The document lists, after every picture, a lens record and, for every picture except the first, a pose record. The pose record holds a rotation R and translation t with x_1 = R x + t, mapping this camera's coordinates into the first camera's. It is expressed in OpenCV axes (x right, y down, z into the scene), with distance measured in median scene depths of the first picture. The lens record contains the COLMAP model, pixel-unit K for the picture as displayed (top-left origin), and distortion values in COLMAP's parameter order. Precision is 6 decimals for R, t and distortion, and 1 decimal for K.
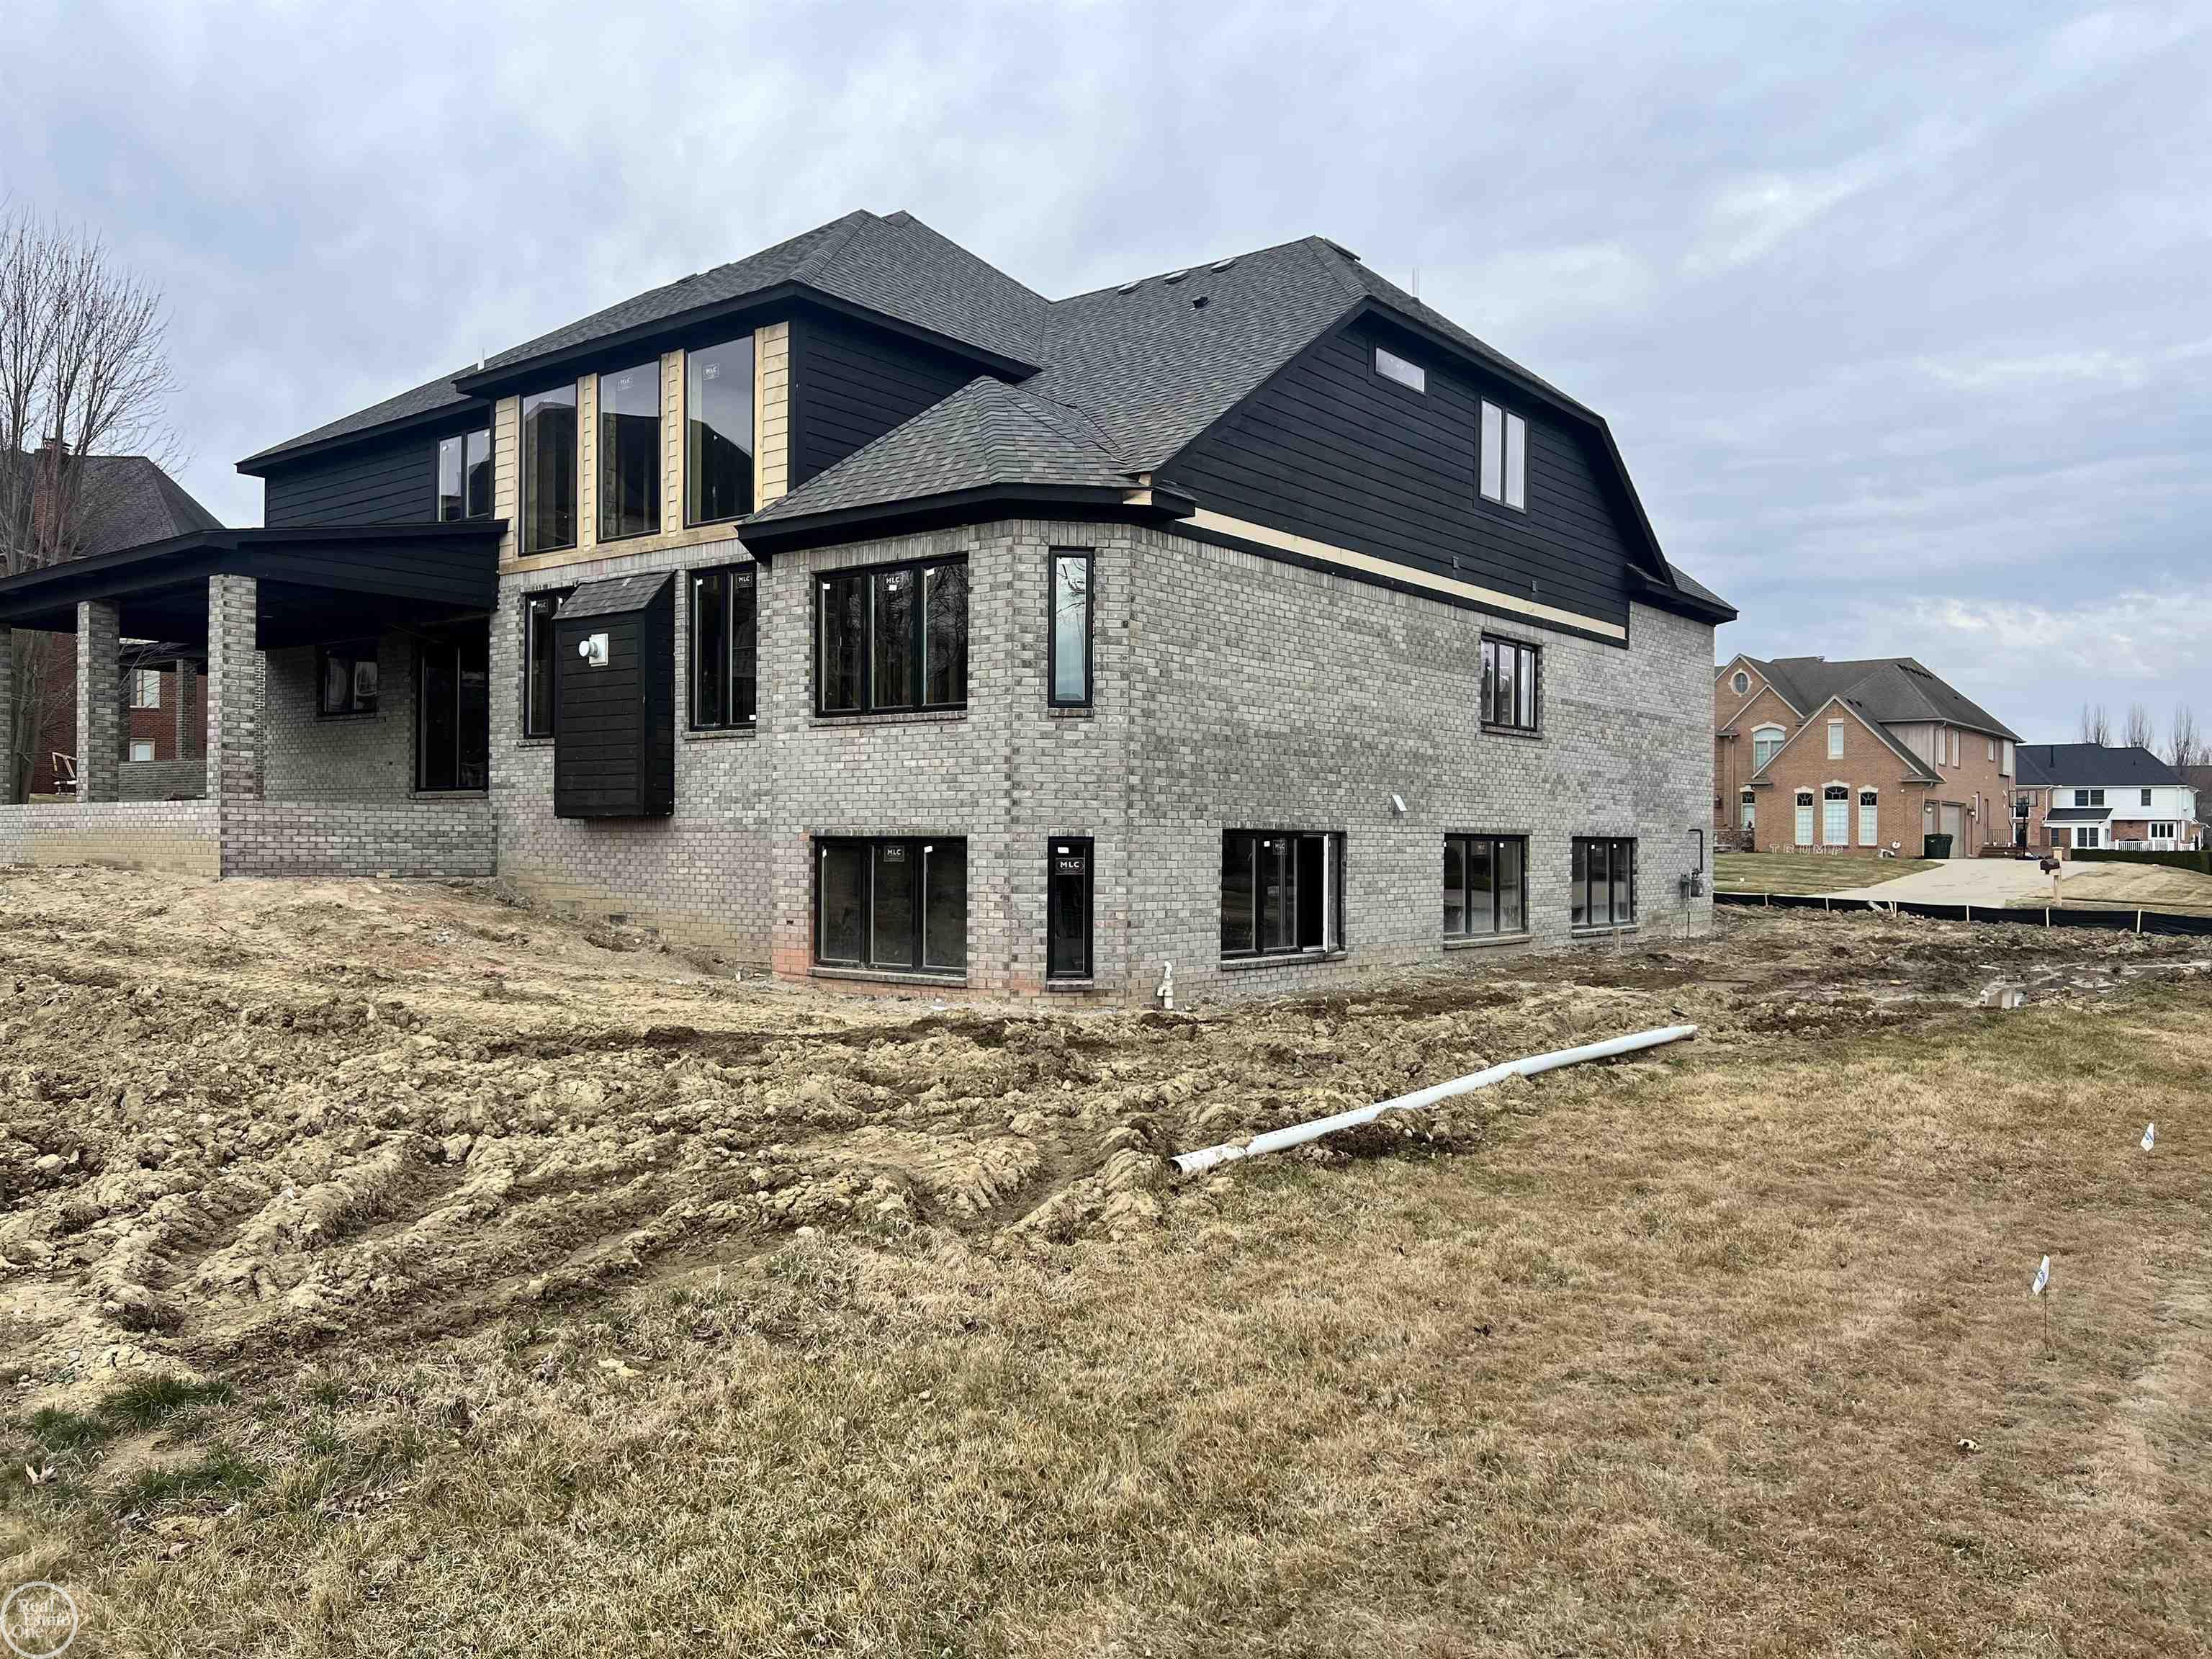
lens RADIAL K [[1561.0, 0, 1099.0], [0, 1561.0, 864.5], [0, 0, 1]] dist [0.068029, -0.073735]
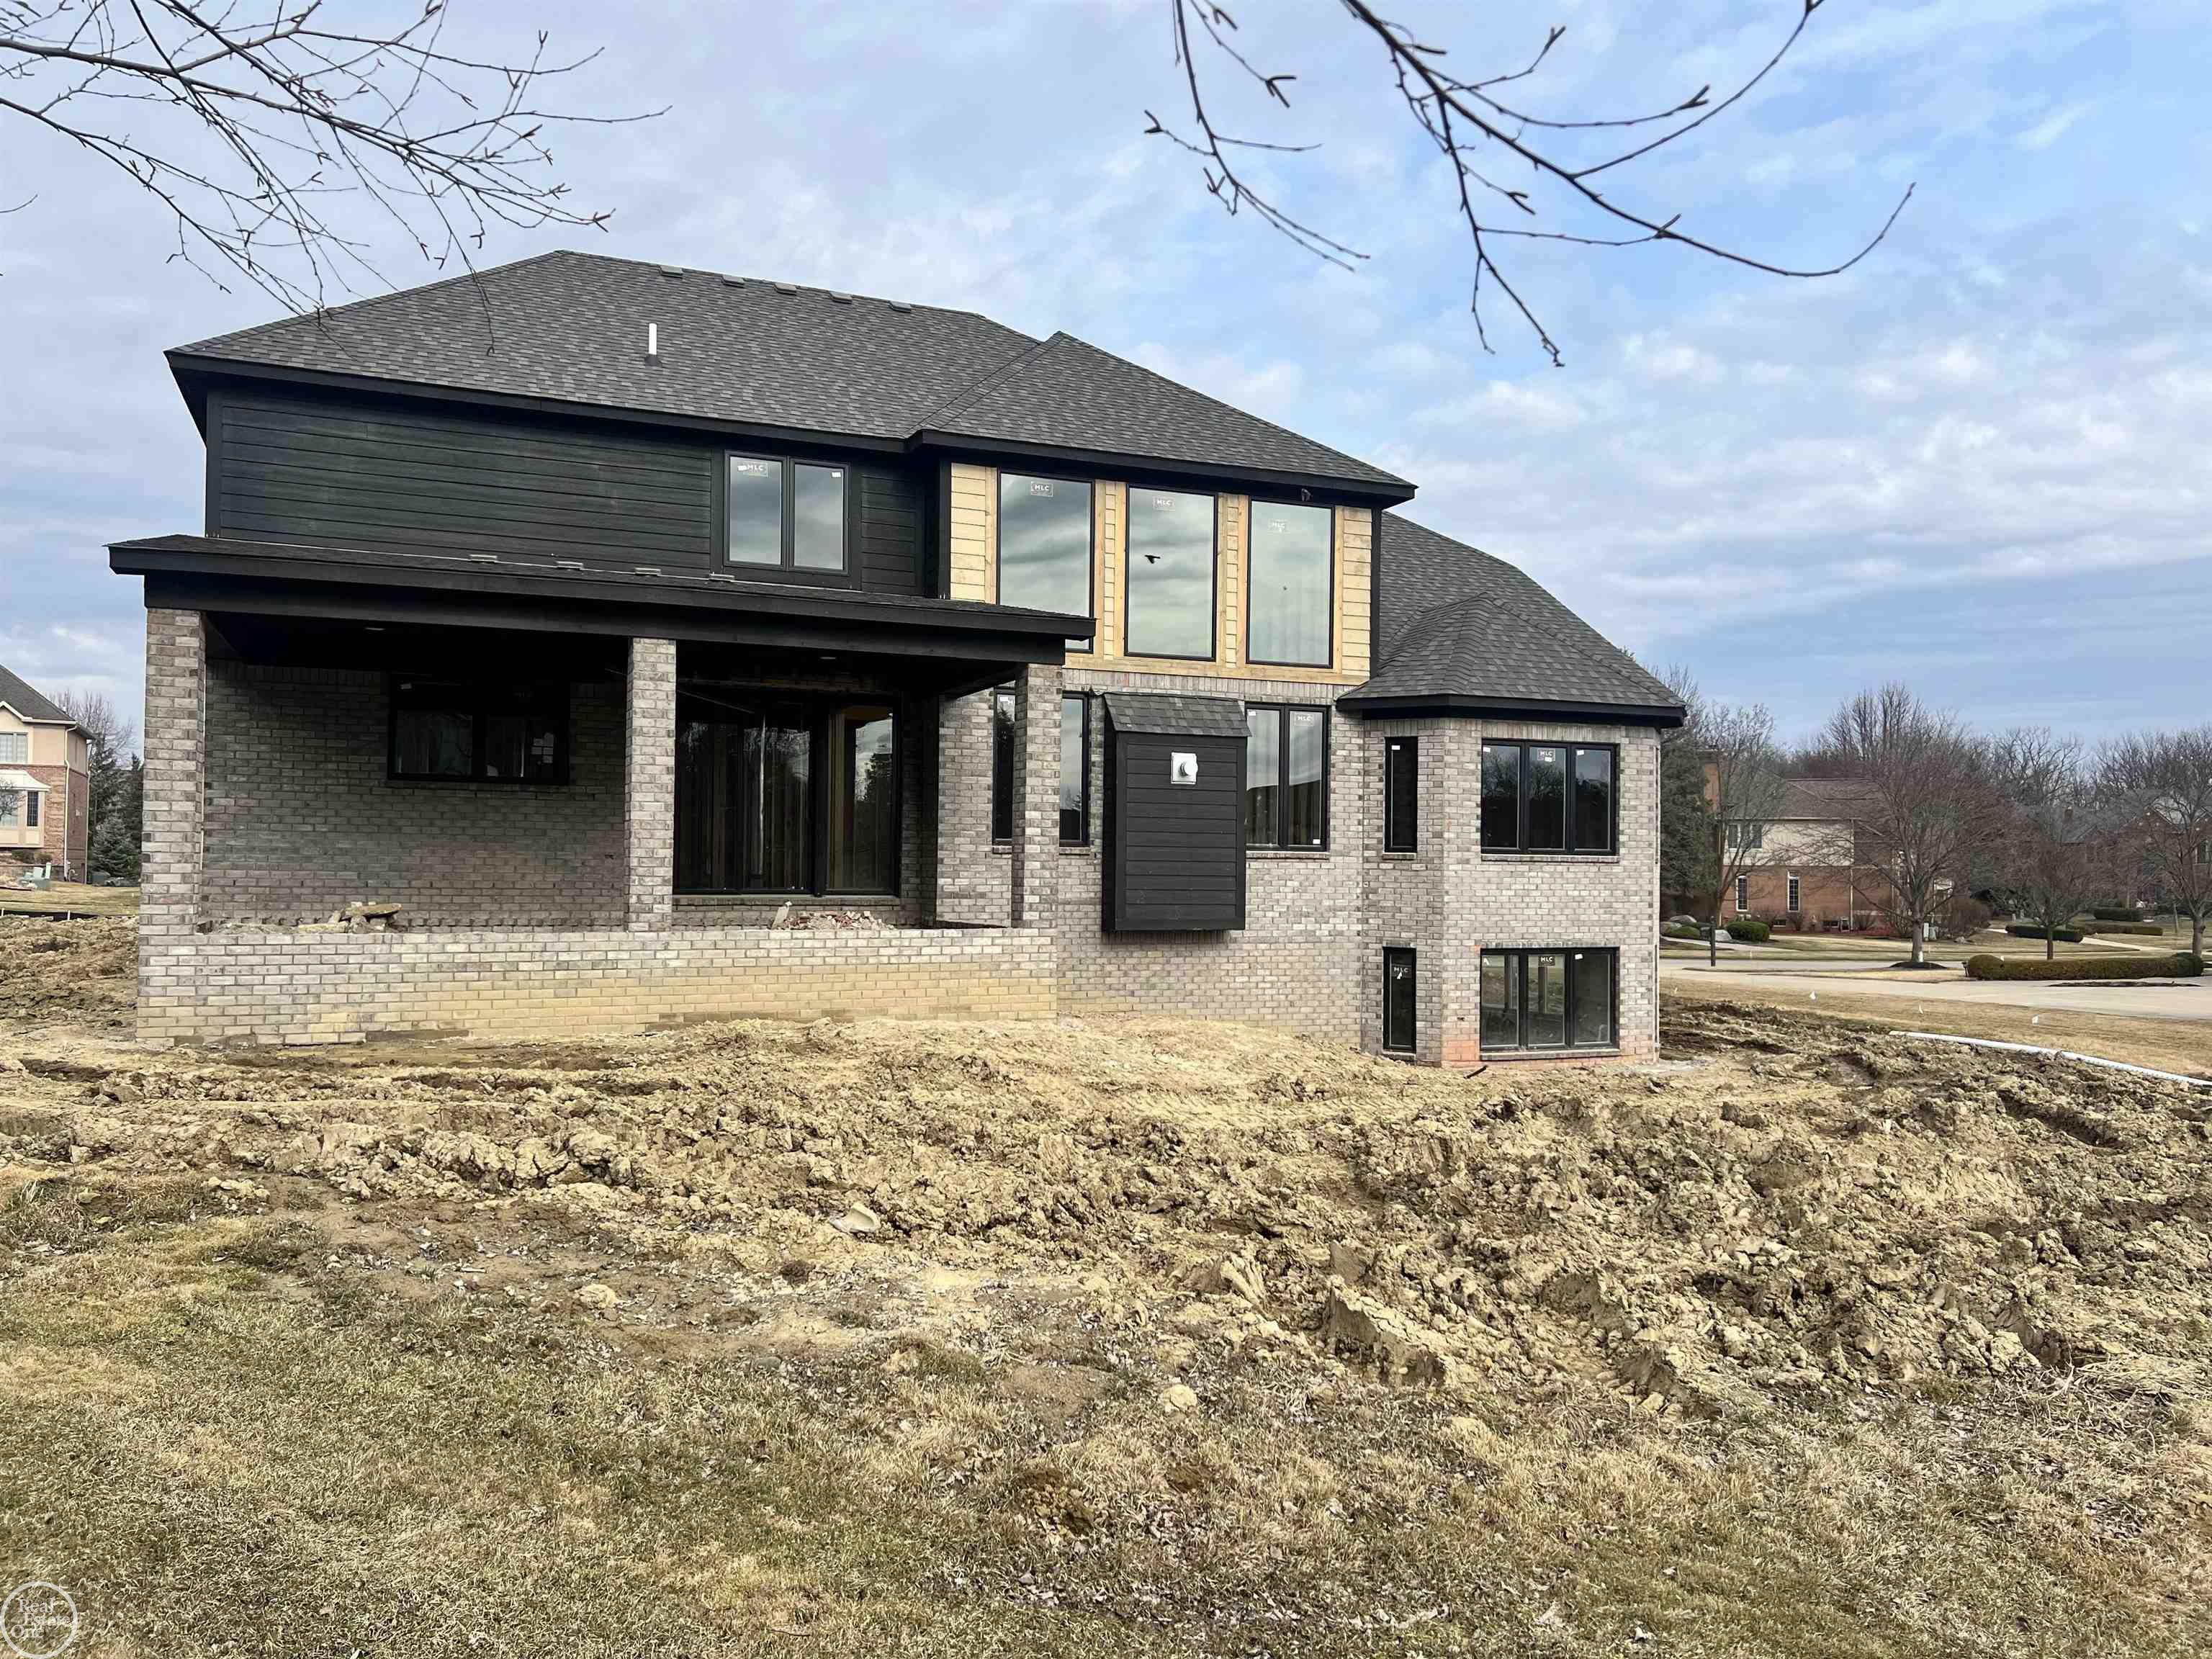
lens RADIAL K [[1561.0, 0, 1099.0], [0, 1561.0, 864.5], [0, 0, 1]] dist [0.068029, -0.073735]
pose [[0.548228, 0.003386, 0.836322, -1.388264], [0.006300, 0.999947, -0.008179, -0.076243], [-0.836305, 0.009753, 0.548178, 0.566790]]
